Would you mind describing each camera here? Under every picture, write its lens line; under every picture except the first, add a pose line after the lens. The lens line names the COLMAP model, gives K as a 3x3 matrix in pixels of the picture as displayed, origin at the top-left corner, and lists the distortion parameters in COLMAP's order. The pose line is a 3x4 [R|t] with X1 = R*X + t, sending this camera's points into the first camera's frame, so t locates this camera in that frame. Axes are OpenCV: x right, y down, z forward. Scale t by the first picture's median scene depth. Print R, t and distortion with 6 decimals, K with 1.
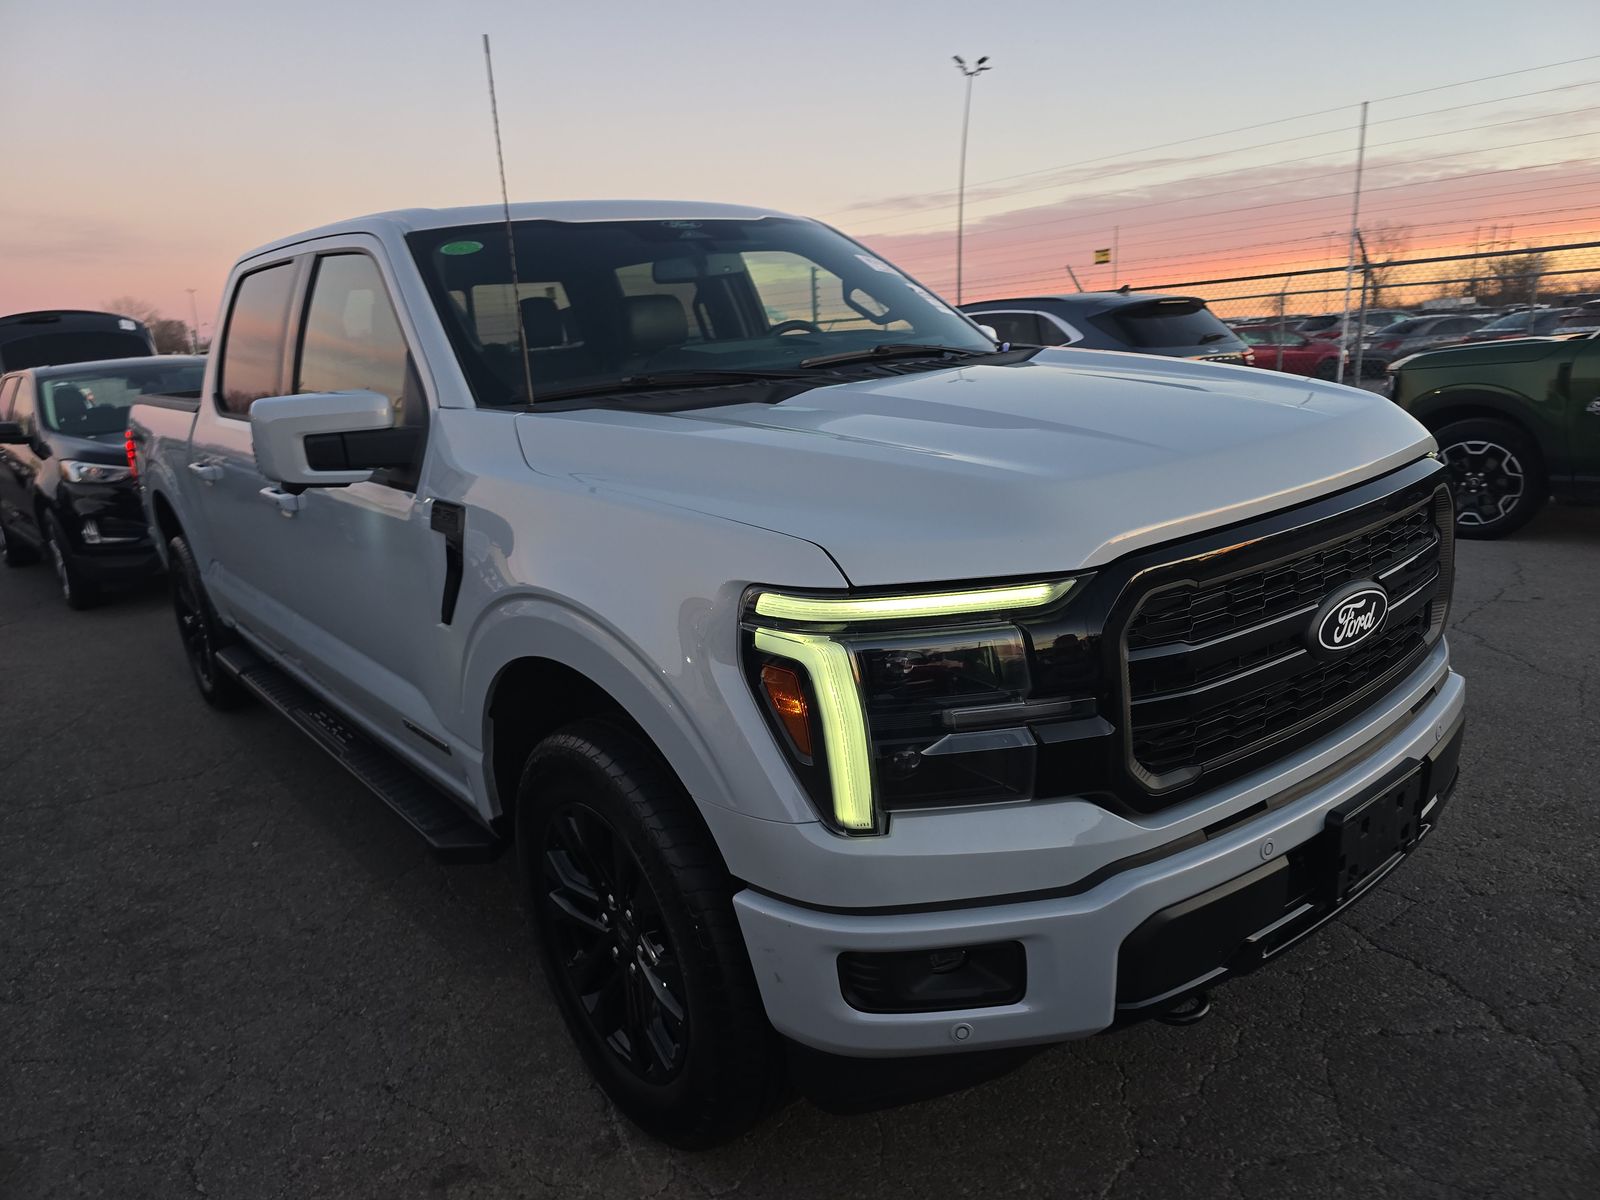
lens RADIAL K [[1079.2, 0, 804.4], [0, 1079.2, 594.3], [0, 0, 1]] dist [0.051855, -0.039095]
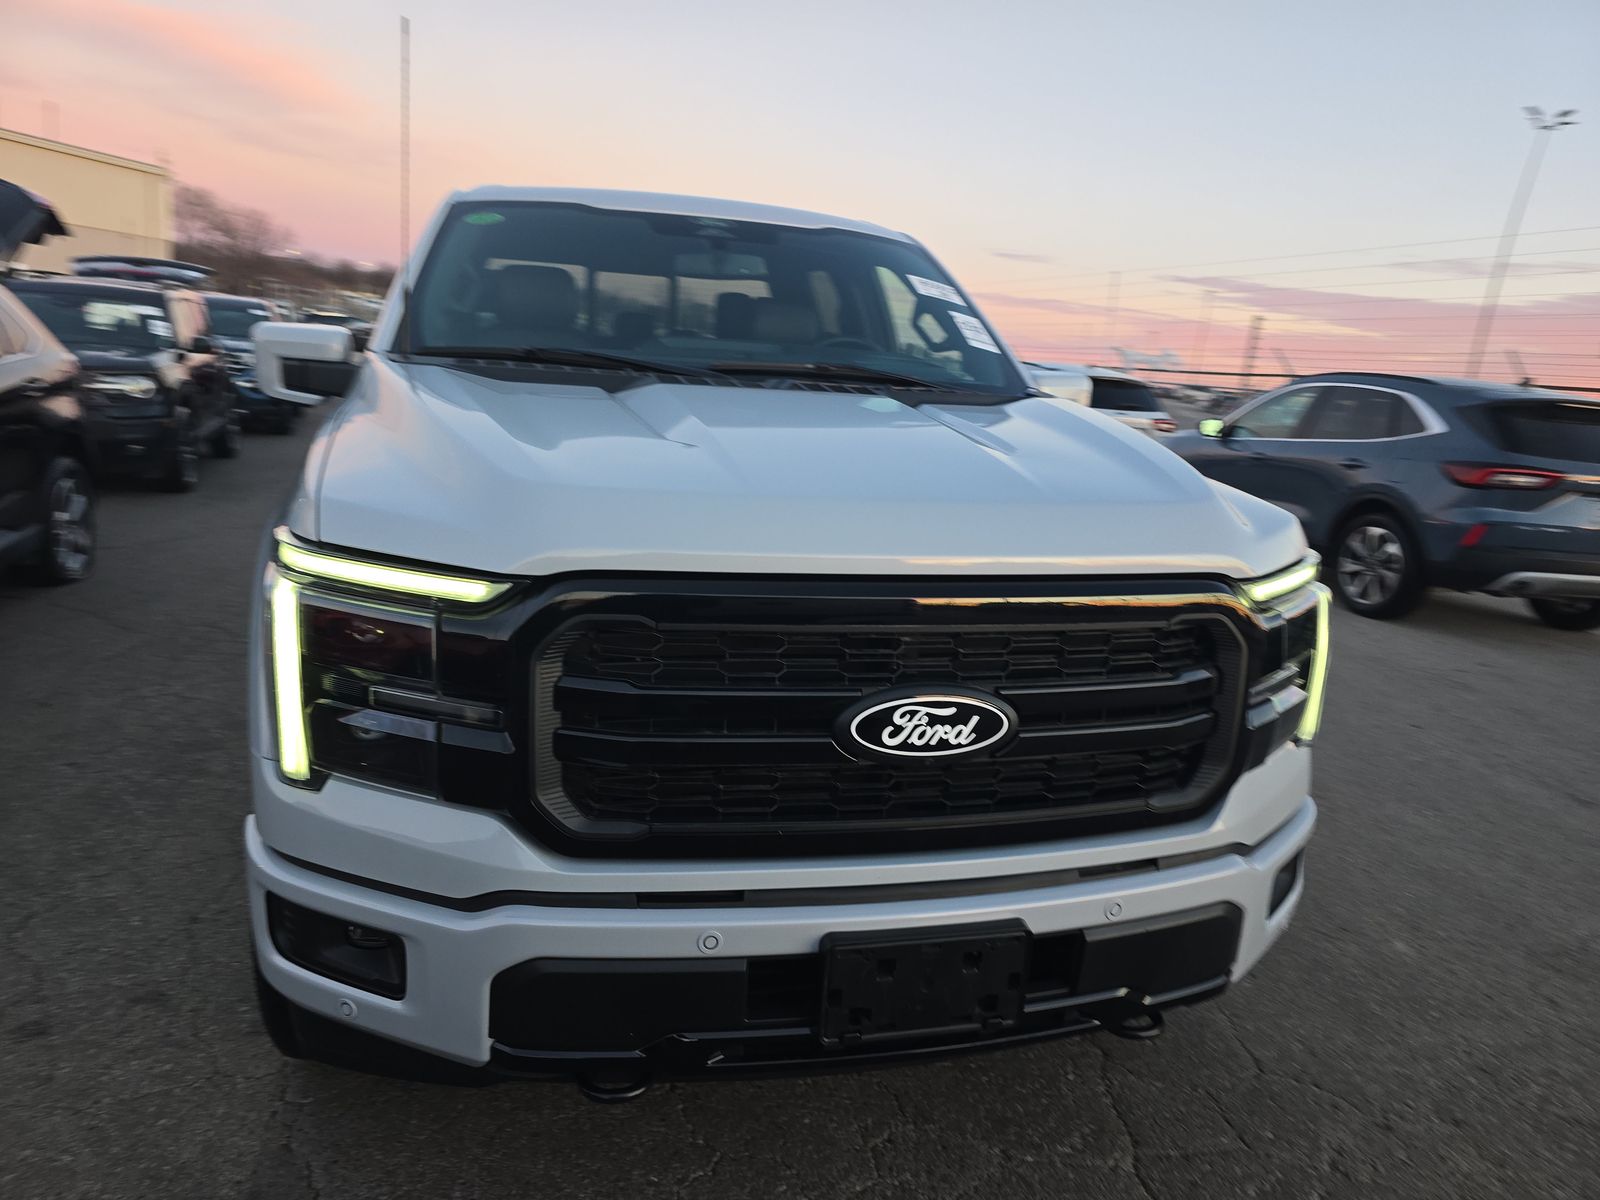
lens RADIAL K [[1079.2, 0, 809.8], [0, 1079.2, 616.0], [0, 0, 1]] dist [0.051855, -0.039095]
pose [[0.897351, 0.227257, -0.378307, 0.711938], [-0.231225, 0.972249, 0.035581, -0.067133], [0.375895, 0.055545, 0.924996, 0.192167]]
